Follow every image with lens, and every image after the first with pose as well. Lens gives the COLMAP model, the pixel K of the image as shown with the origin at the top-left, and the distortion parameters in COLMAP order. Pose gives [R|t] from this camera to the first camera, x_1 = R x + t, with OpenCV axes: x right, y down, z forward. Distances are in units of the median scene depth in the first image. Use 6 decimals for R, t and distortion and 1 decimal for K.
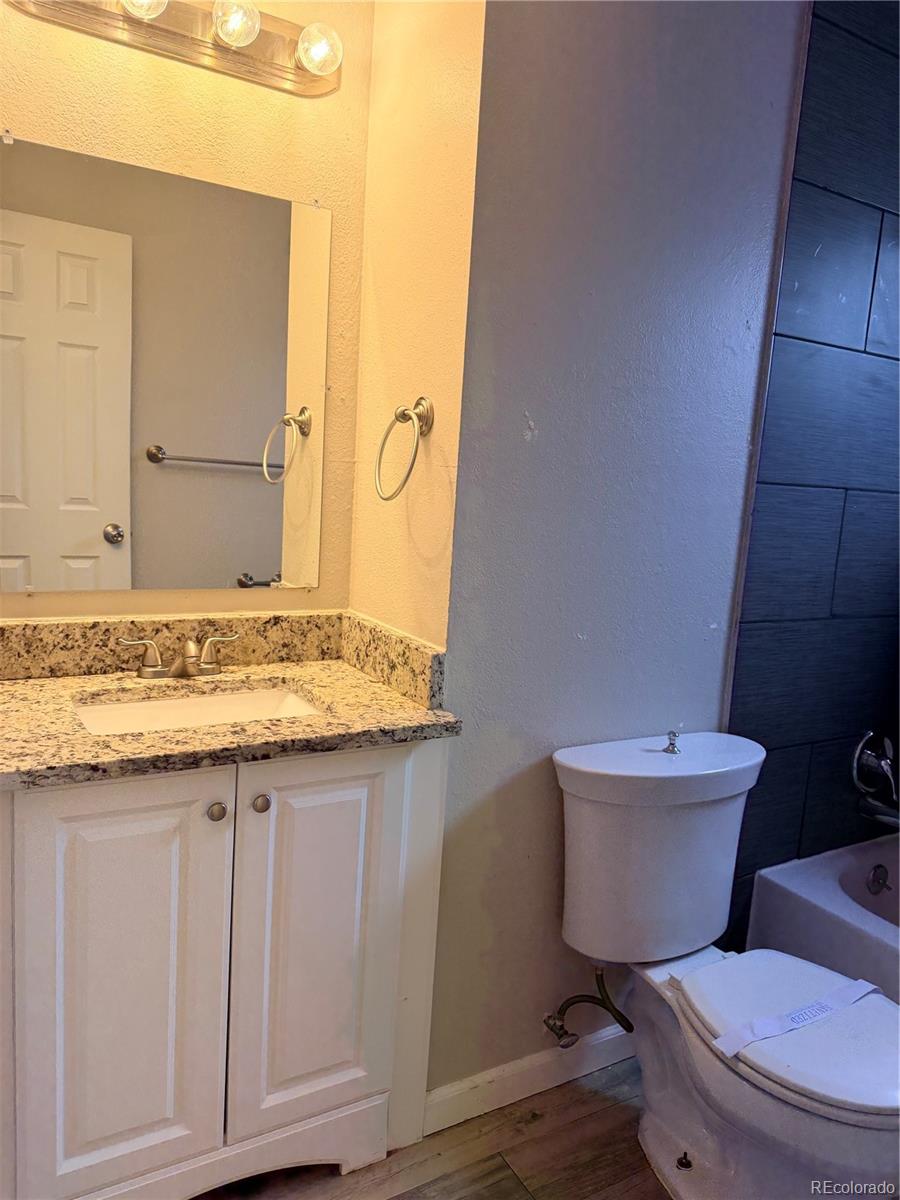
lens RADIAL K [[838.9, 0, 448.8], [0, 838.9, 622.7], [0, 0, 1]] dist [0.003233, -0.081971]
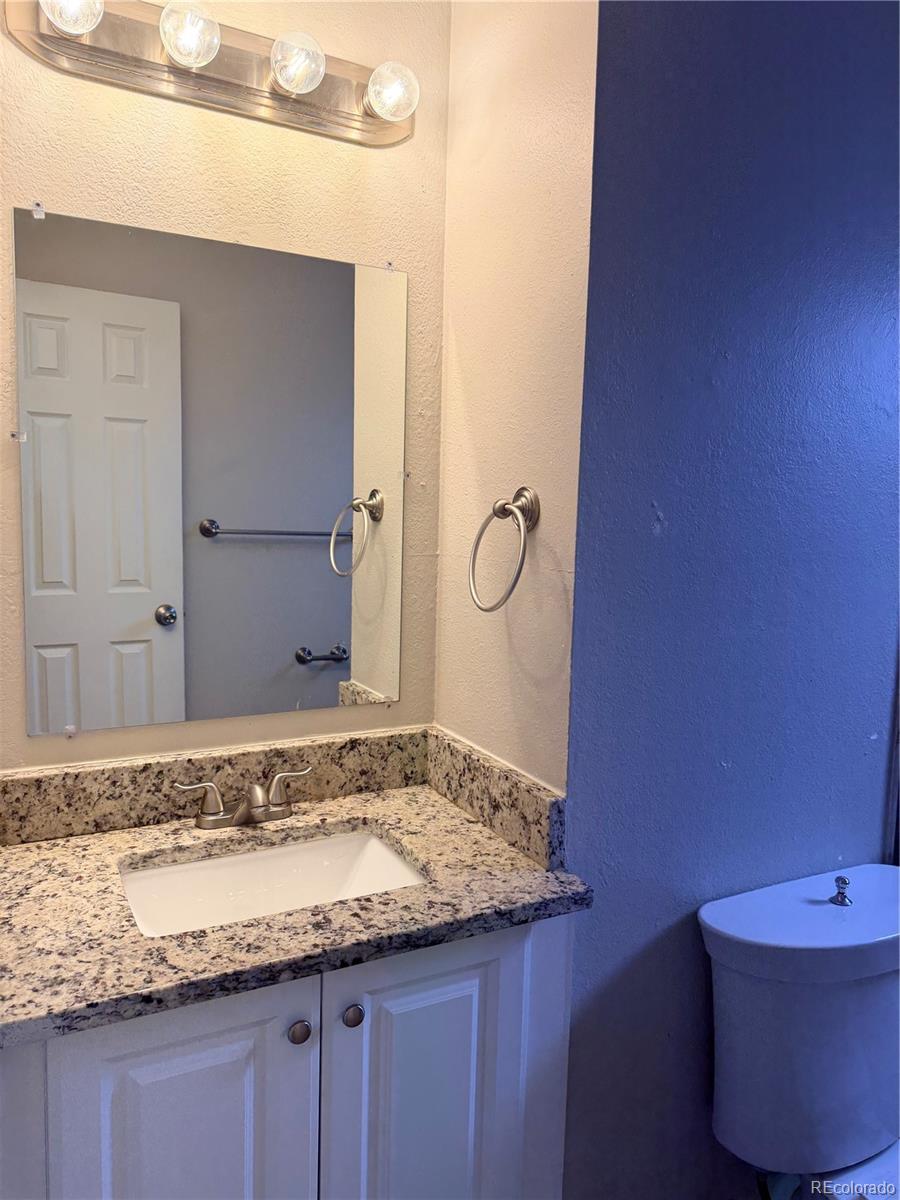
lens RADIAL K [[824.4, 0, 423.0], [0, 824.4, 597.9], [0, 0, 1]] dist [0.059691, -0.210064]
pose [[0.996537, -0.030145, -0.077493, -0.072282], [0.025235, 0.997658, -0.063572, -0.108369], [0.079227, 0.061396, 0.994964, 0.175337]]
